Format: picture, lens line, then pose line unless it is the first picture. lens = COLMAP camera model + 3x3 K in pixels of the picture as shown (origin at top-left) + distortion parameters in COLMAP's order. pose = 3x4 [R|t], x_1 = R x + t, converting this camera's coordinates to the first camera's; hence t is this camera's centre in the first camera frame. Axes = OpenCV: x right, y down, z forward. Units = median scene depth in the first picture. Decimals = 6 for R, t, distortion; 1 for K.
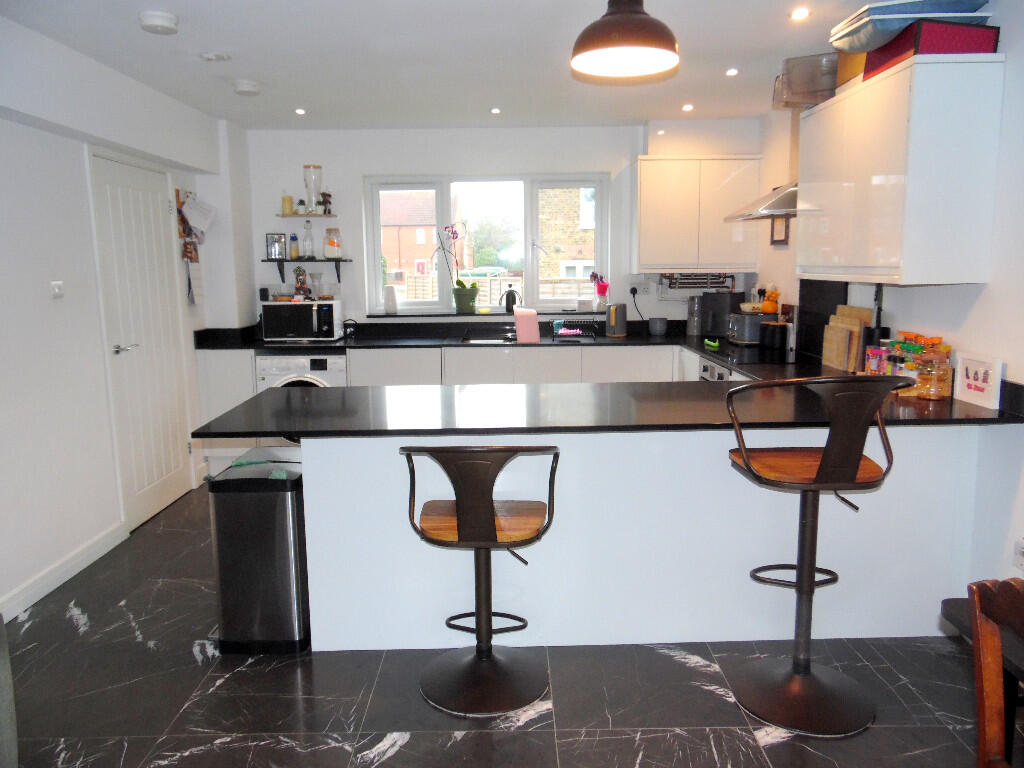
lens RADIAL K [[767.1, 0, 514.3], [0, 767.1, 380.9], [0, 0, 1]] dist [-0.044317, 0.073438]
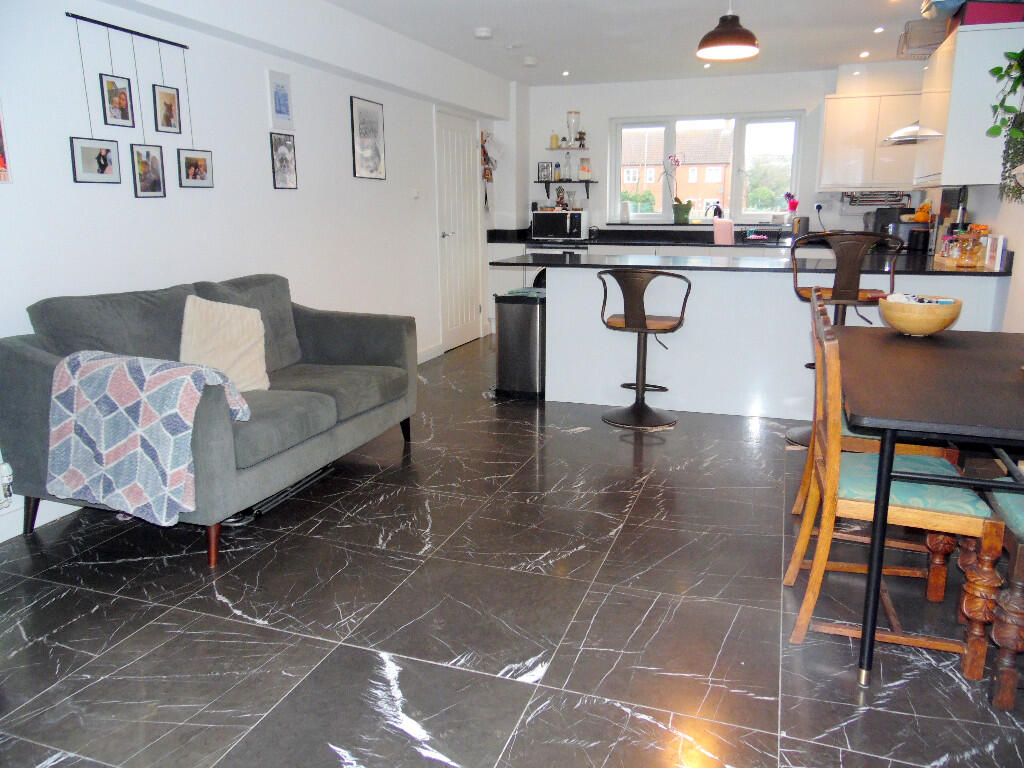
lens RADIAL K [[767.1, 0, 514.3], [0, 767.1, 380.9], [0, 0, 1]] dist [-0.044317, 0.073438]
pose [[0.939908, 0.081891, -0.331463, 0.129790], [-0.056959, 0.994814, 0.084261, 0.089392], [0.336644, -0.060318, 0.939698, -0.353171]]
